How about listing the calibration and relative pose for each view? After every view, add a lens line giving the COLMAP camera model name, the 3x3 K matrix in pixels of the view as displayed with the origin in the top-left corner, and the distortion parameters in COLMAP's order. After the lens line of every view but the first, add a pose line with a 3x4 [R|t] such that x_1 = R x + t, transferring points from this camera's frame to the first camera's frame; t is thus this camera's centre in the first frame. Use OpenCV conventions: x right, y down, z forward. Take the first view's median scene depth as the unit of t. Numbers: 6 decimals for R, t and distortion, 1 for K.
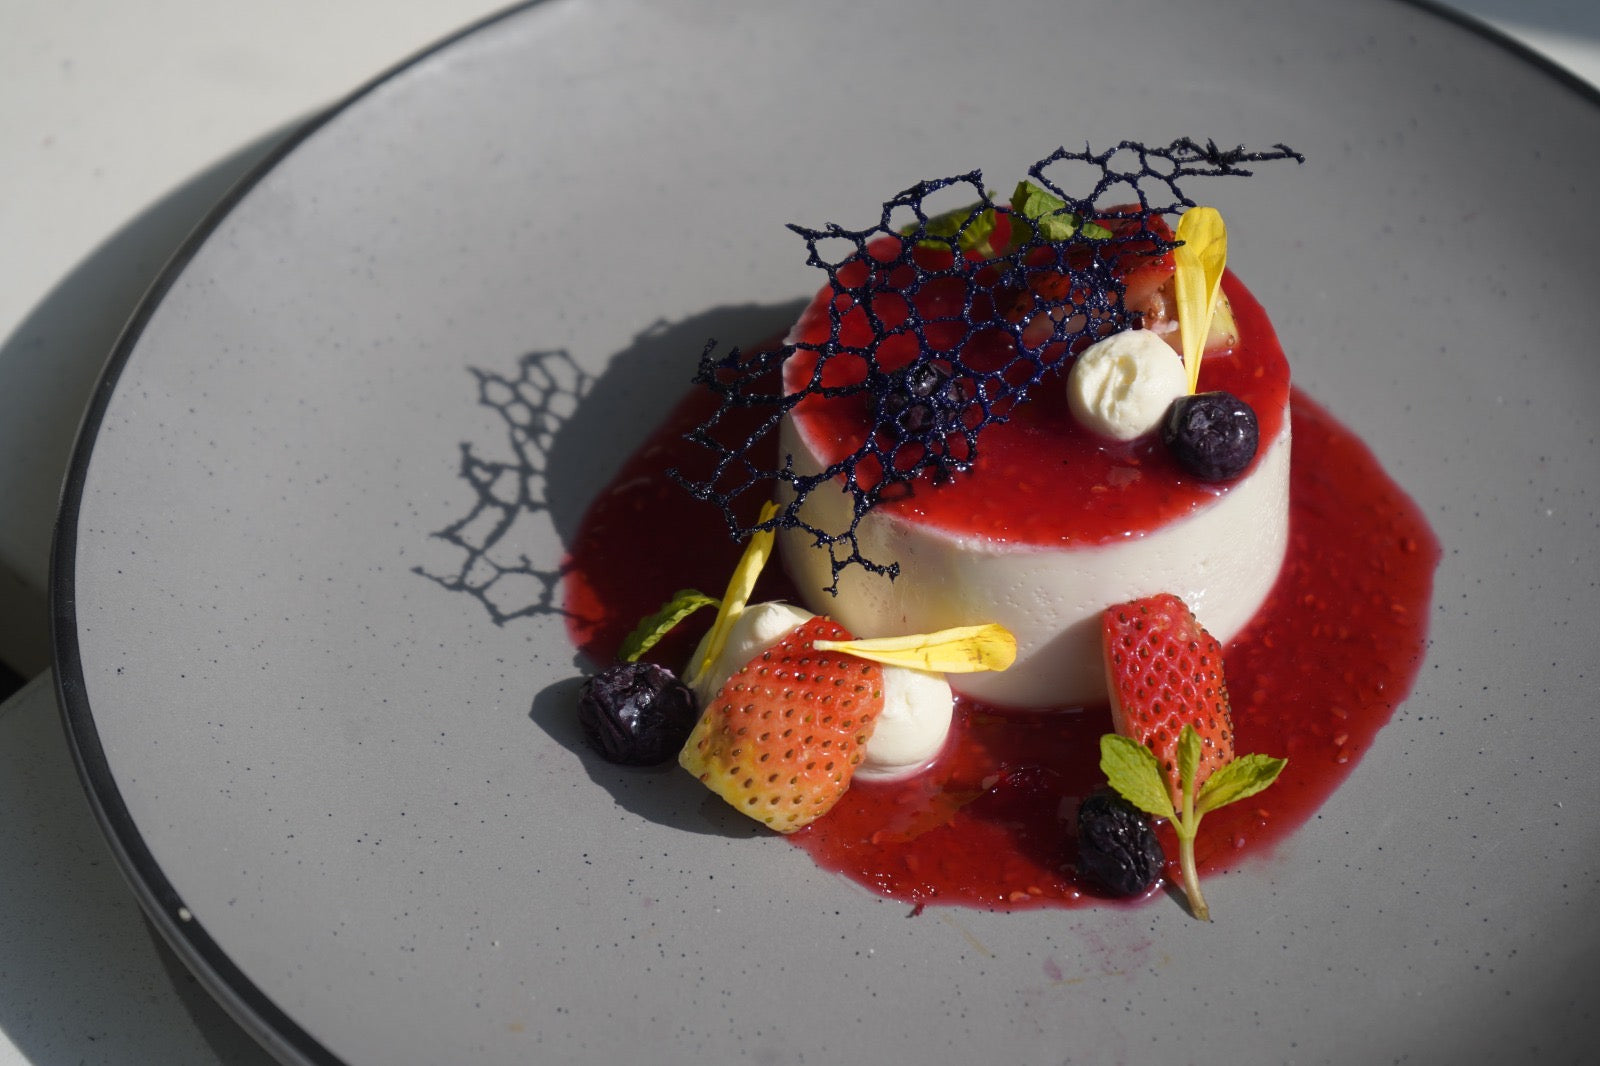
lens RADIAL K [[3523.8, 0, 800.0], [0, 3523.8, 533.0], [0, 0, 1]] dist [-0.343245, -0.097111]
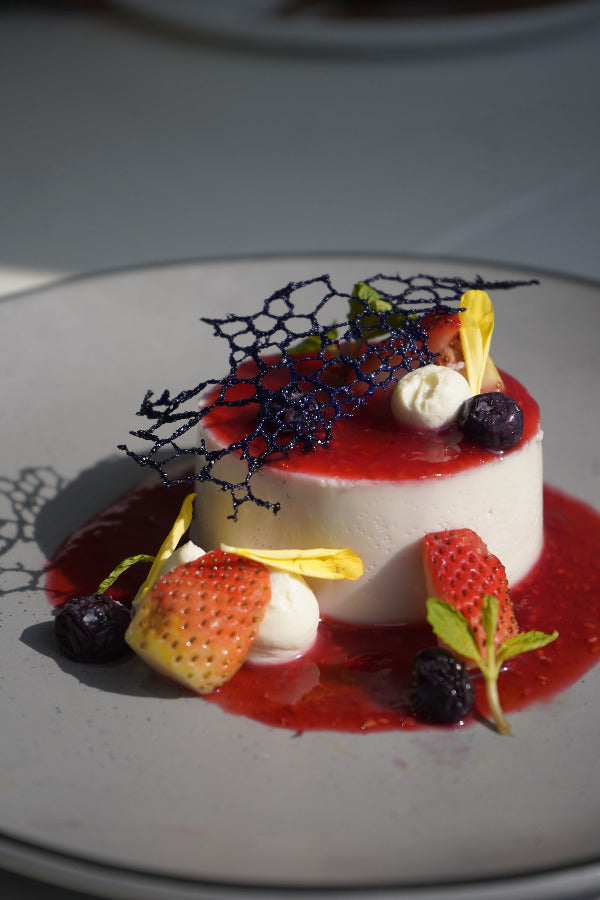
lens RADIAL K [[1982.1, 0, 300.0], [0, 1982.1, 450.0], [0, 0, 1]] dist [-0.343245, -0.097111]
pose [[0.998325, -0.000276, 0.057859, -0.010408], [0.021972, 0.926884, -0.374703, 0.289658], [-0.053525, 0.375347, 0.925338, 0.242381]]
